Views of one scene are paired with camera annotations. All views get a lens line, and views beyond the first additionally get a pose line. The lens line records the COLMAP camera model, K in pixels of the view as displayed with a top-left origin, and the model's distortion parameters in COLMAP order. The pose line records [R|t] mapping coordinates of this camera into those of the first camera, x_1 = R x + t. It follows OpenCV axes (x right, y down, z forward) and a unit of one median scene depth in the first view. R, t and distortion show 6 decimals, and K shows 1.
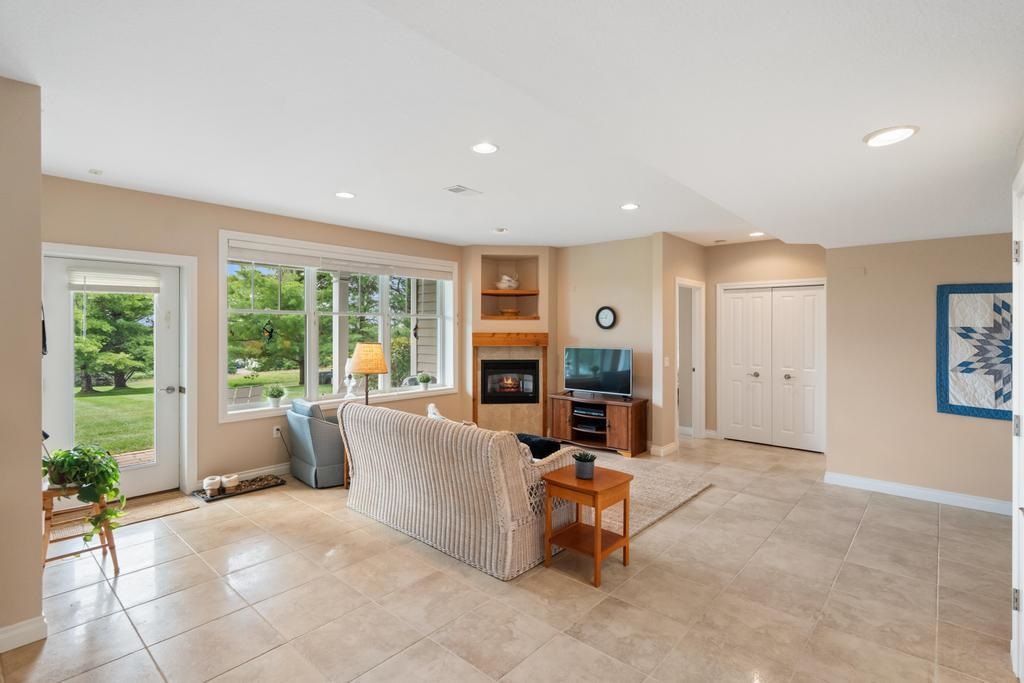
lens RADIAL K [[492.5, 0, 517.8], [0, 492.5, 334.9], [0, 0, 1]] dist [-0.002311, 0.000625]
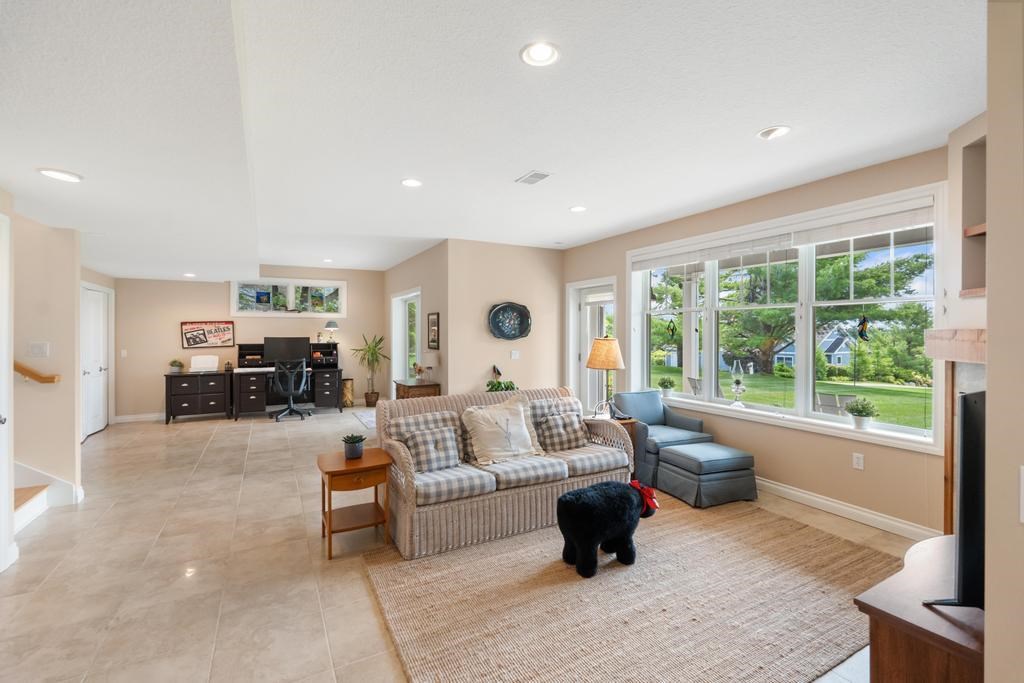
lens RADIAL K [[457.3, 0, 509.0], [0, 457.3, 330.8], [0, 0, 1]] dist [-0.000104, -0.001271]
pose [[-0.364152, -0.000322, -0.931339, 1.000052], [-0.010686, 0.999936, 0.003832, -0.002064], [0.931278, 0.011347, -0.364132, 1.754967]]
